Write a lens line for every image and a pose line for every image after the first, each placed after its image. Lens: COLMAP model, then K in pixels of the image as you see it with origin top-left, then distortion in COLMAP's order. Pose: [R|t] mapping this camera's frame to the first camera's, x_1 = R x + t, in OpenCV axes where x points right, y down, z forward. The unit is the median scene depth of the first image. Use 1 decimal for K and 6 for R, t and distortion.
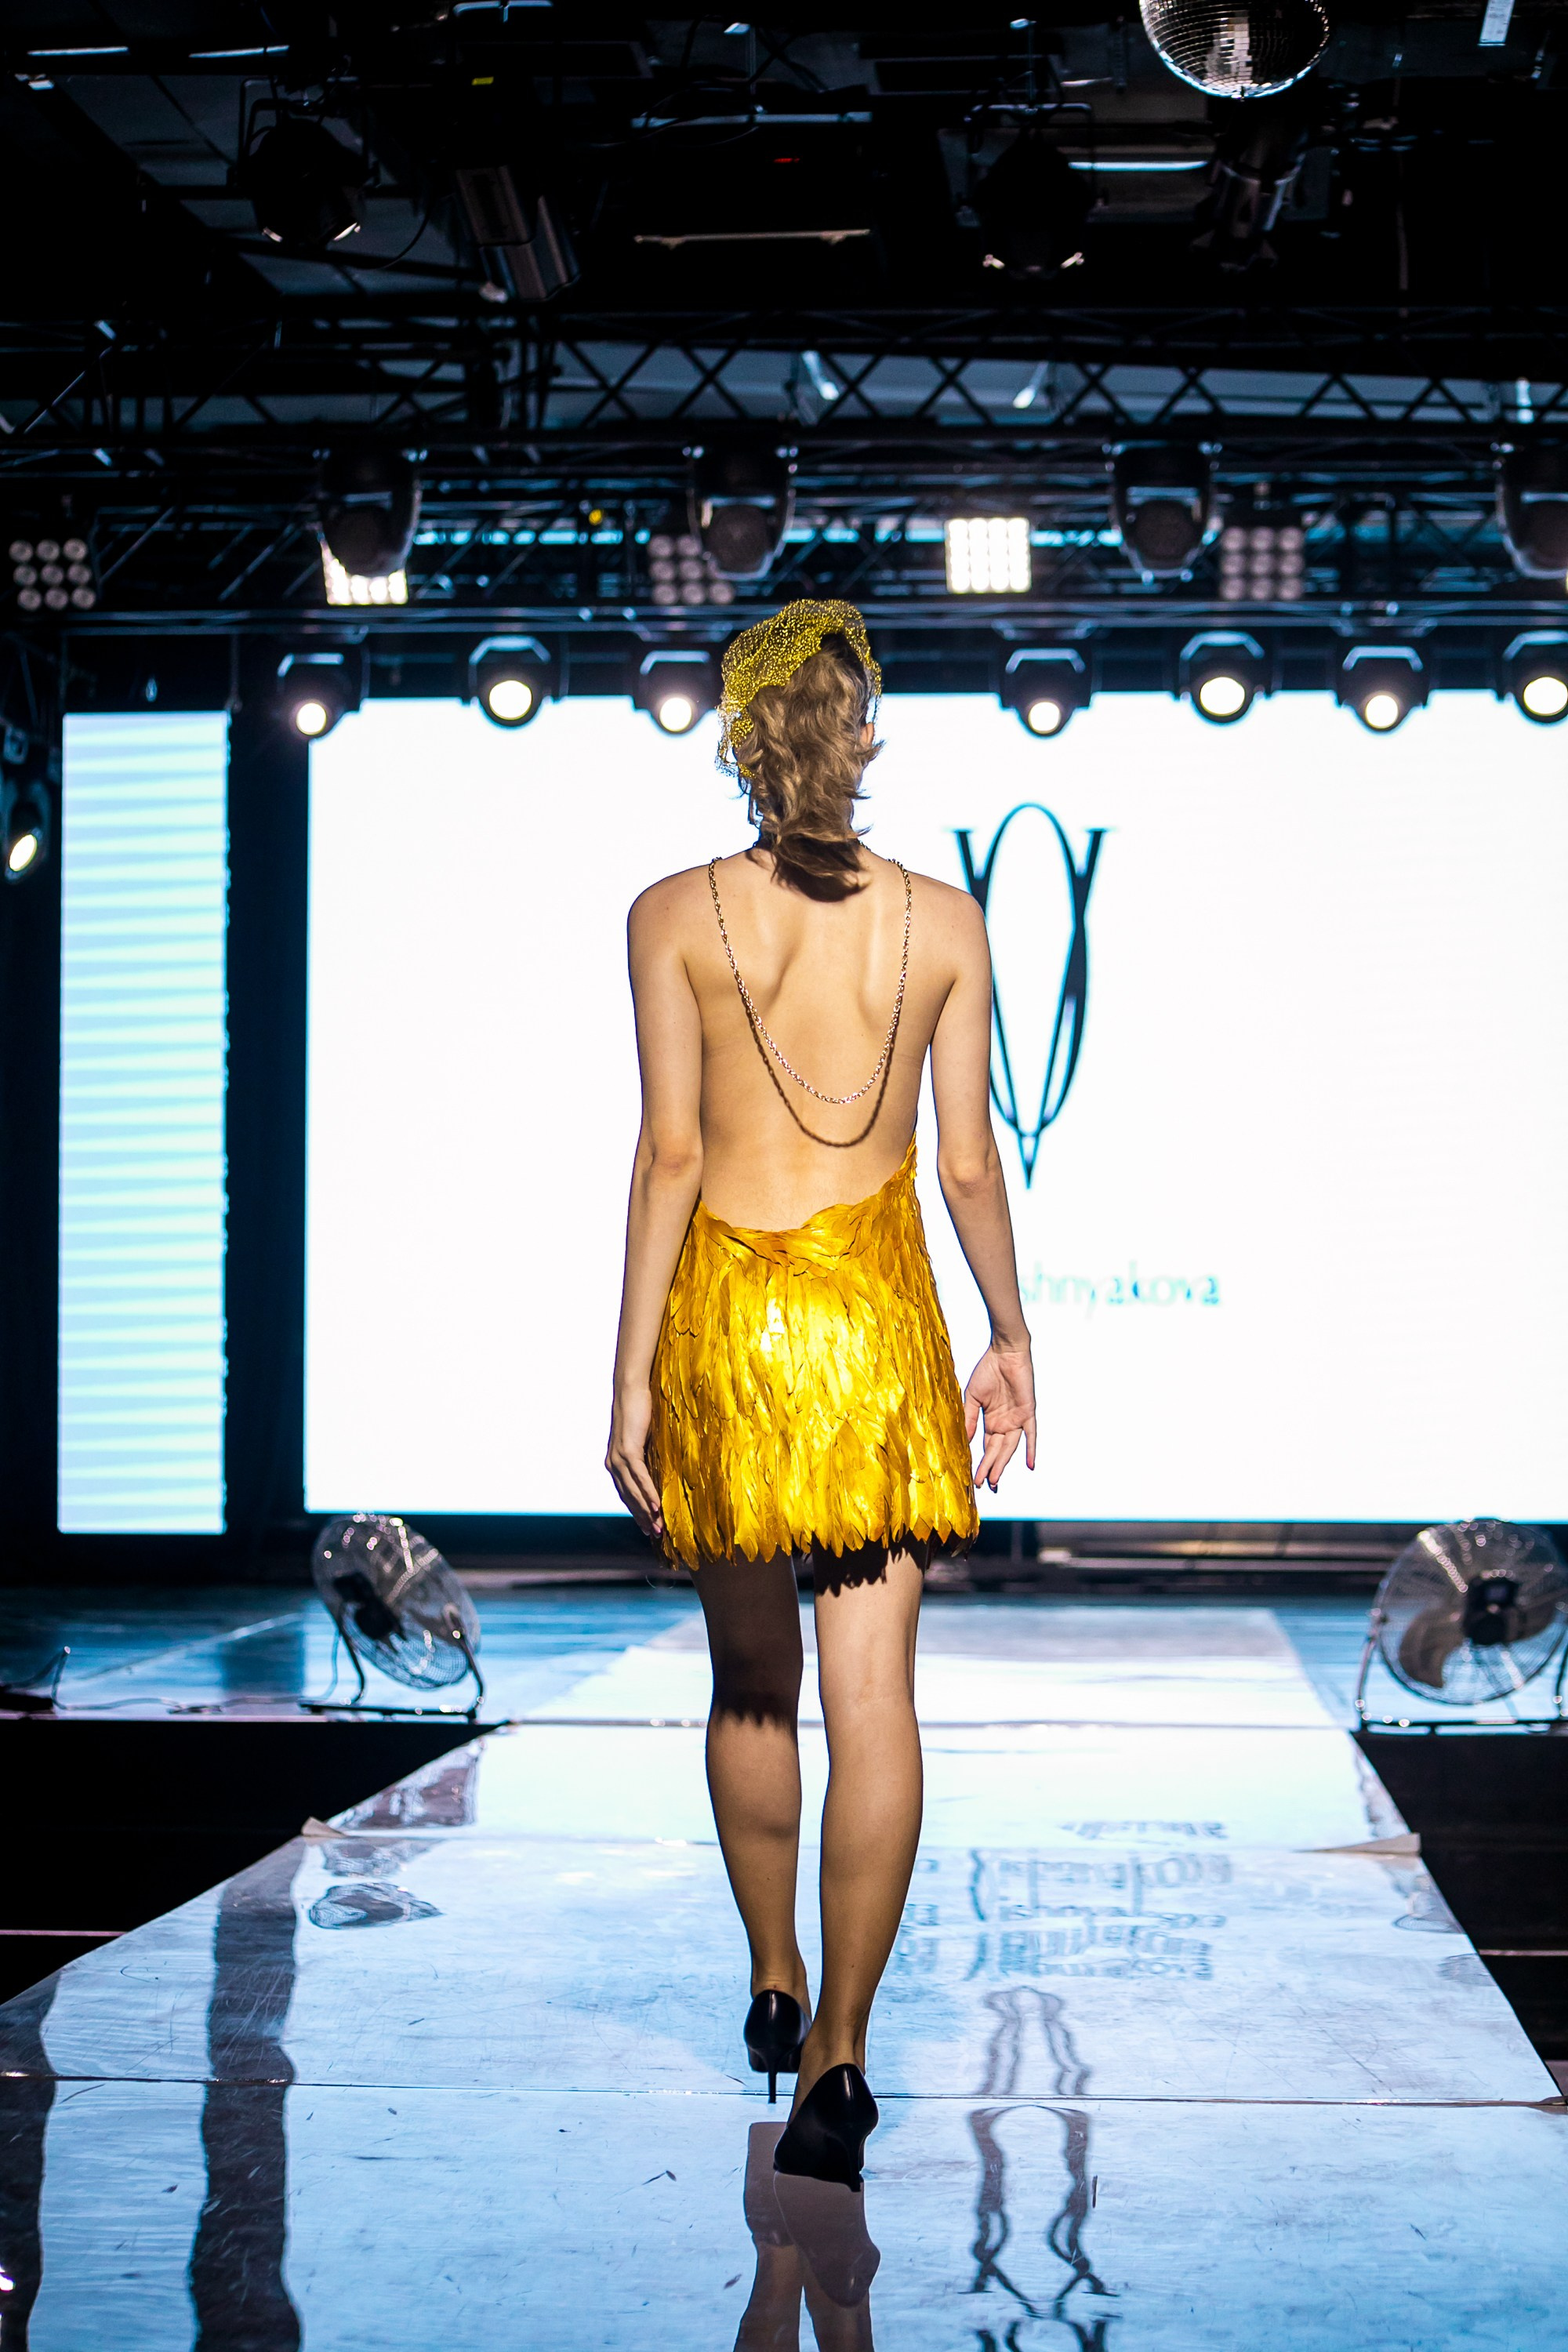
lens RADIAL K [[5224.7, 0, 784.0], [0, 5224.7, 1176.0], [0, 0, 1]] dist [-0.059093, -0.178615]
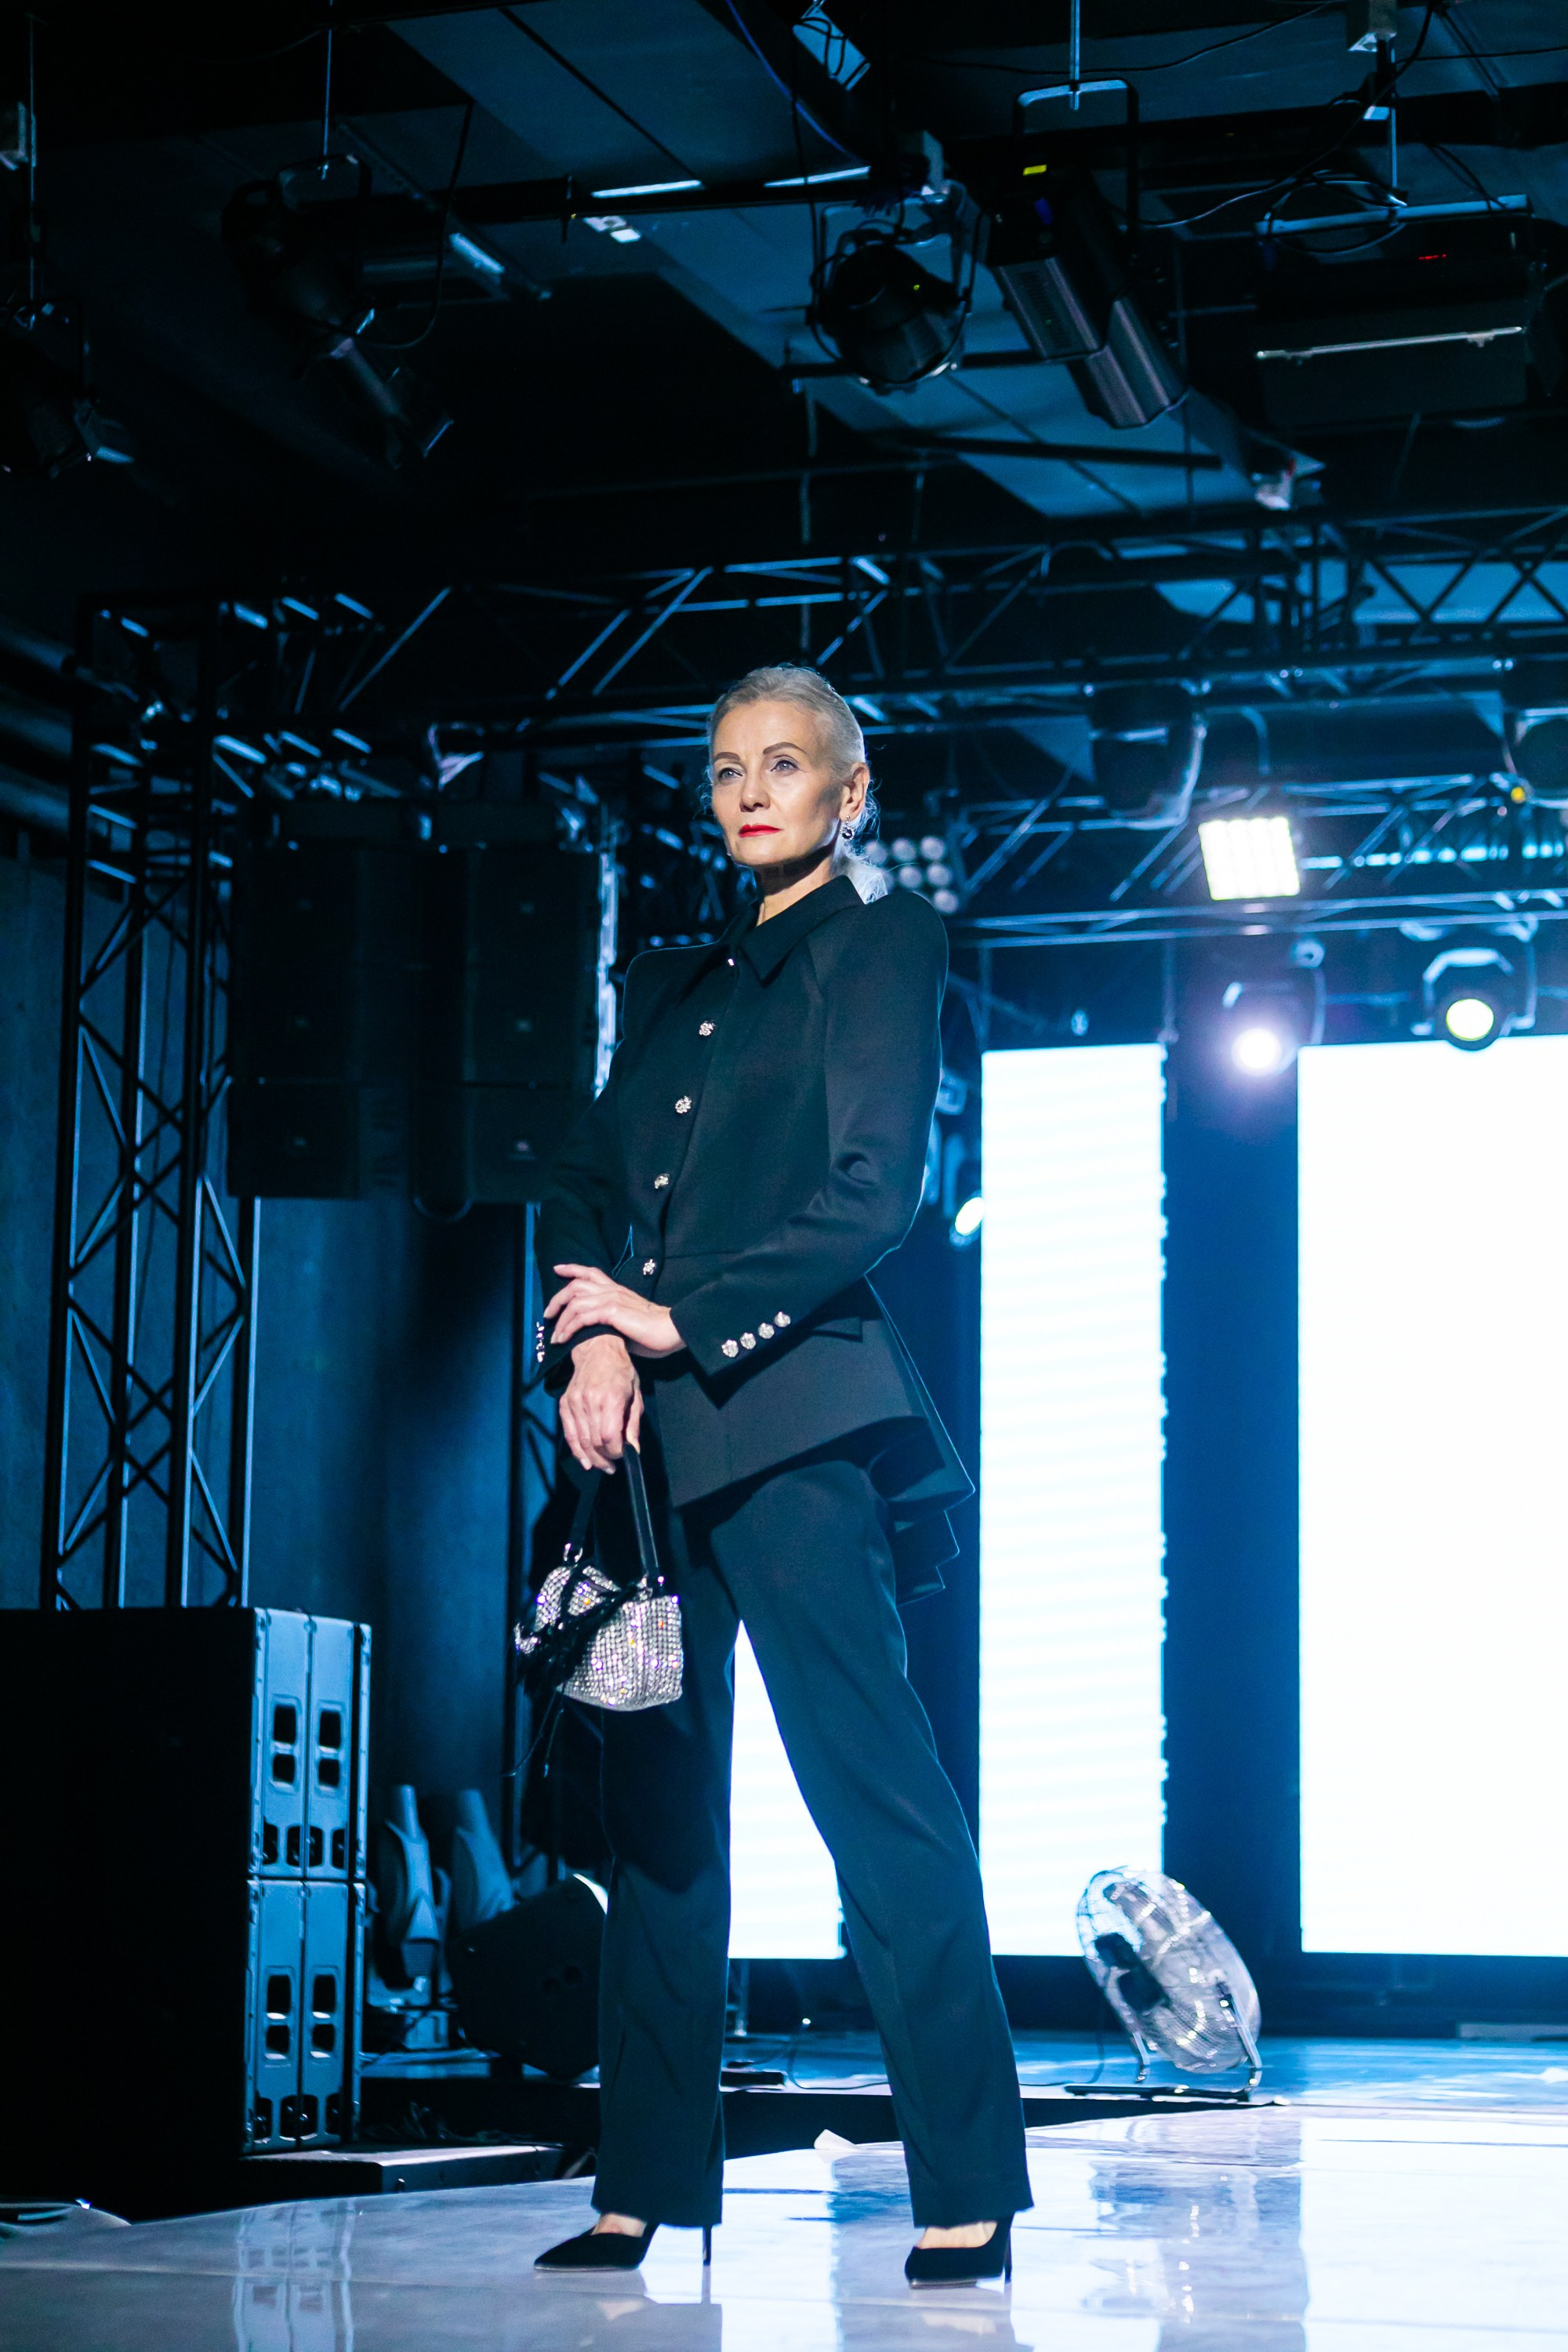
lens RADIAL K [[5640.2, 0, 784.0], [0, 5640.2, 1176.0], [0, 0, 1]] dist [0.083986, 1.175726]
pose [[0.965758, -0.025927, -0.258146, 0.104820], [-0.000497, 0.994808, -0.101771, 0.042646], [0.259444, 0.098415, 0.960731, 0.054108]]
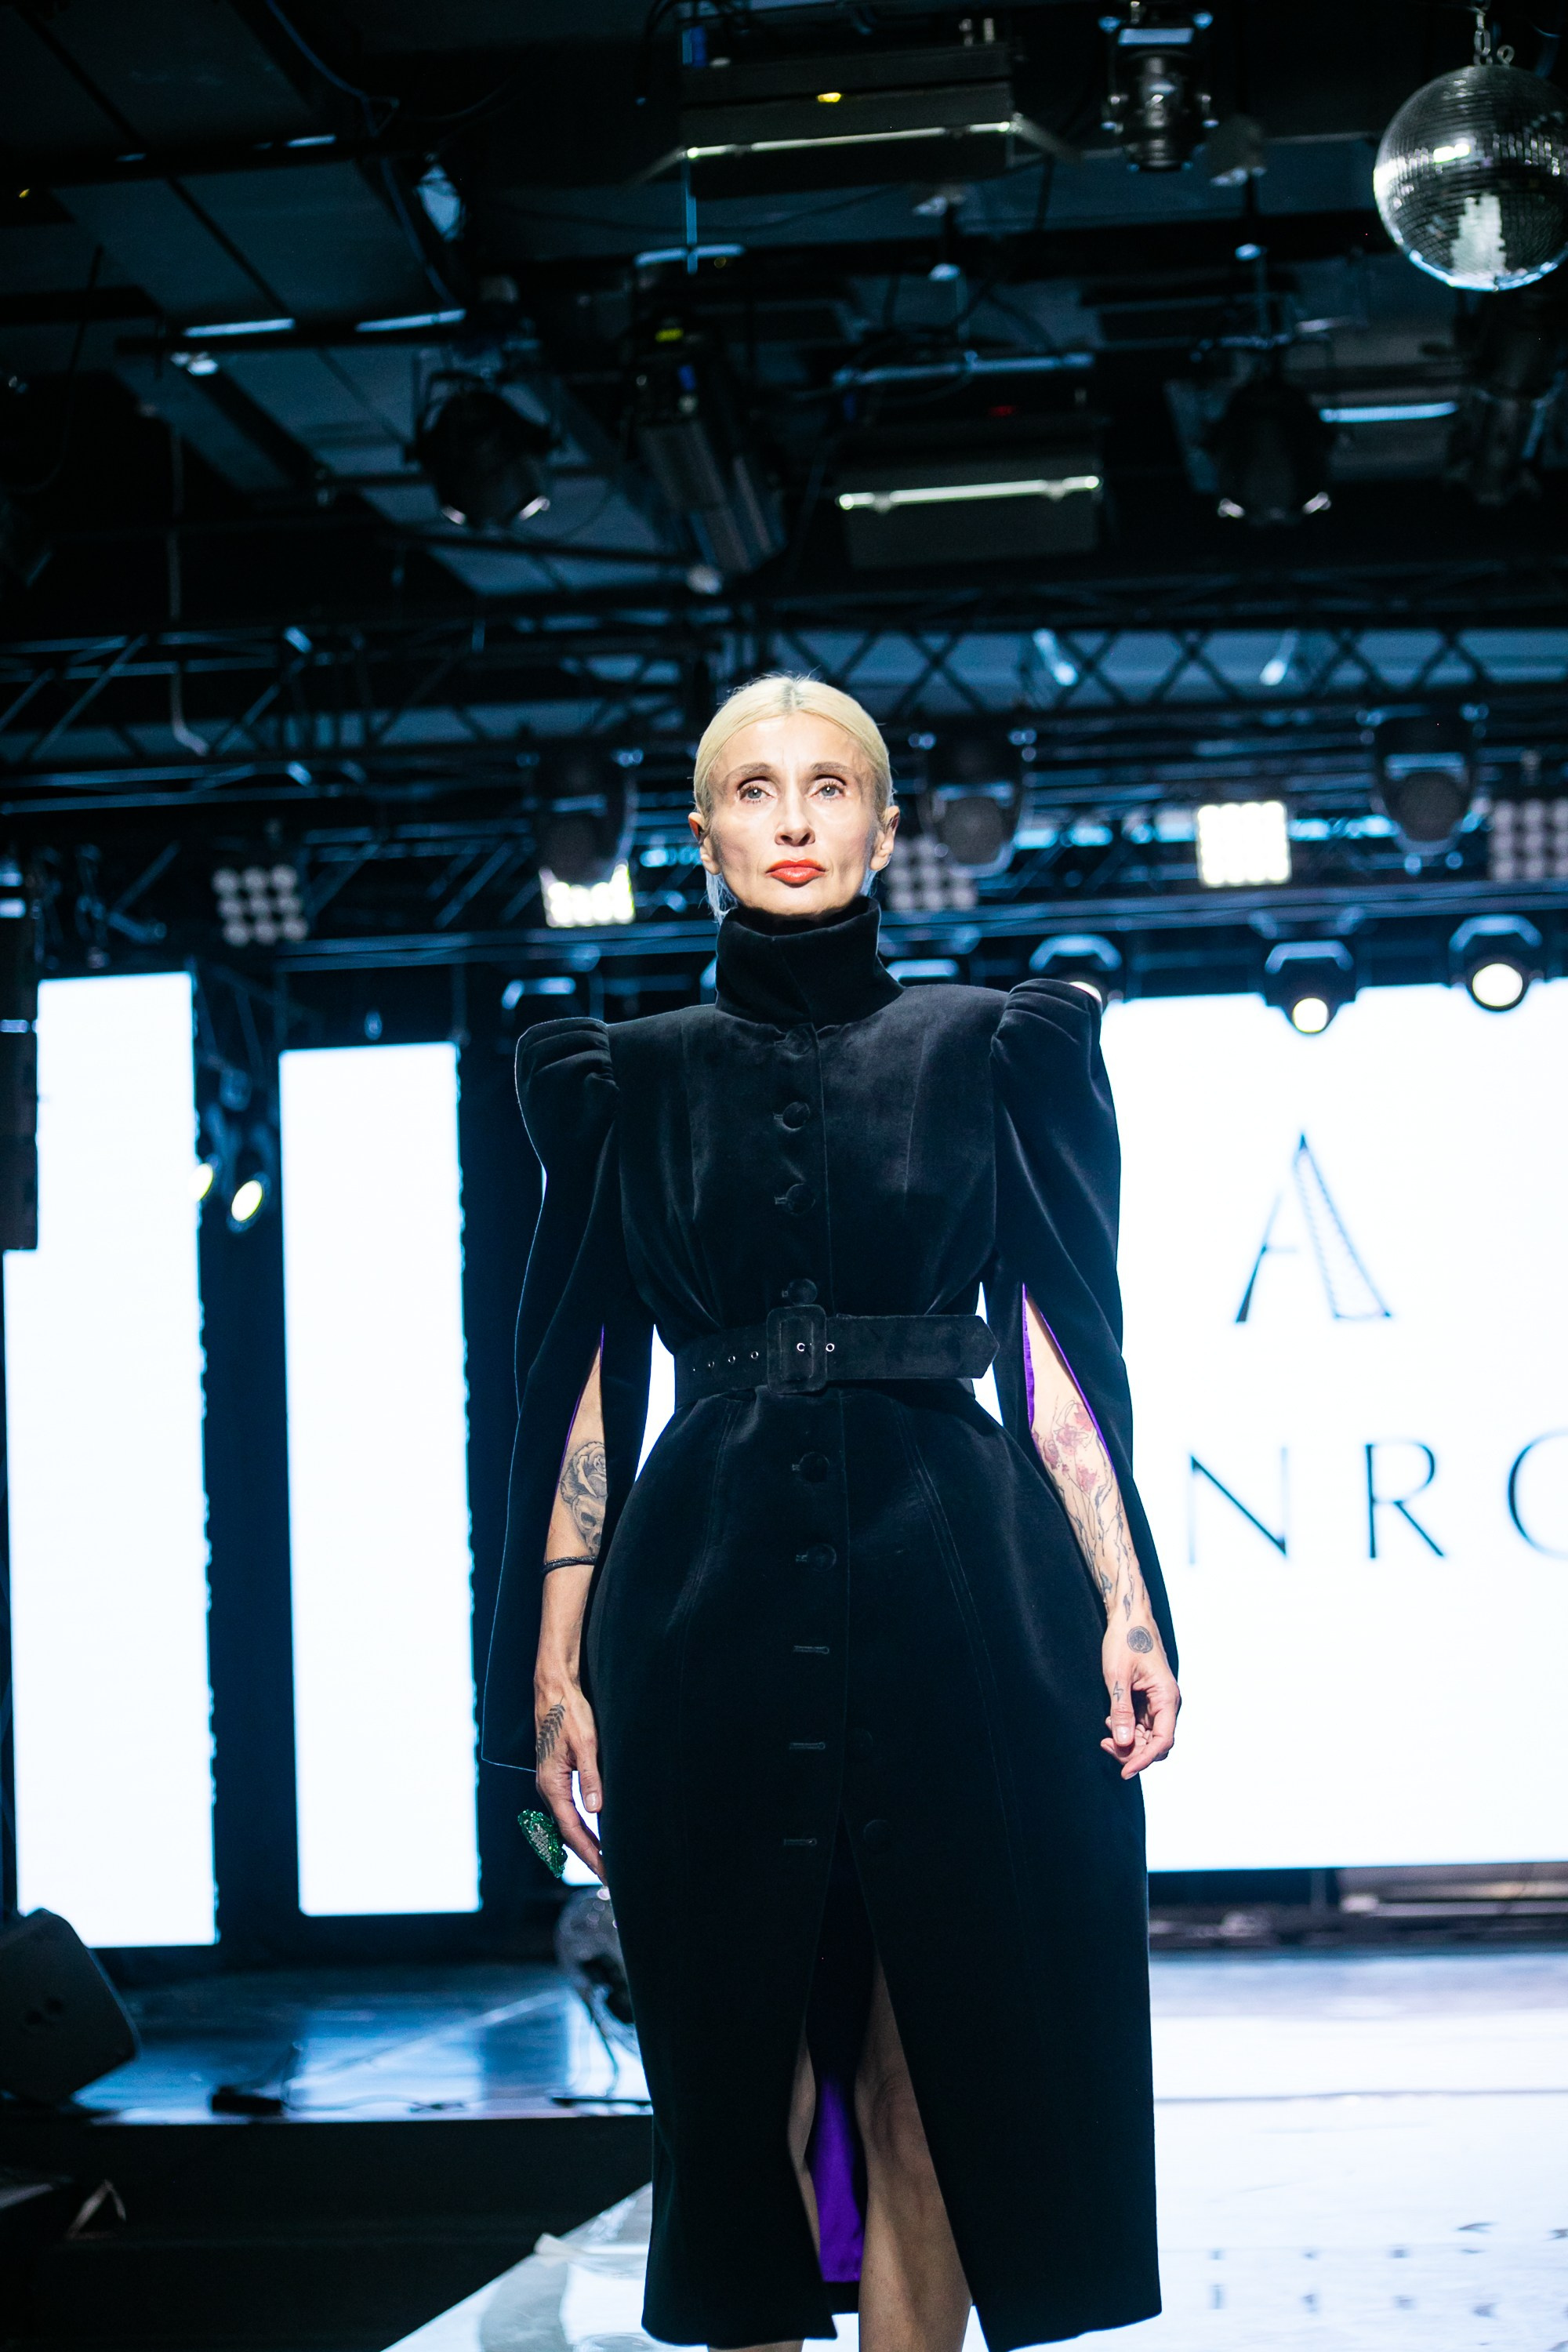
lens RADIAL K [[5263.0, 0, 784.0], [0, 5263.0, 1176.0], [0, 0, 1]] dist [-0.027379, -0.327486]
pose [[0.997871, -0.039547, -0.051861, 0.003632], [0.036093, 0.997171, -0.065928, 0.000933], [0.054322, 0.063916, 0.996476, 0.056309]]
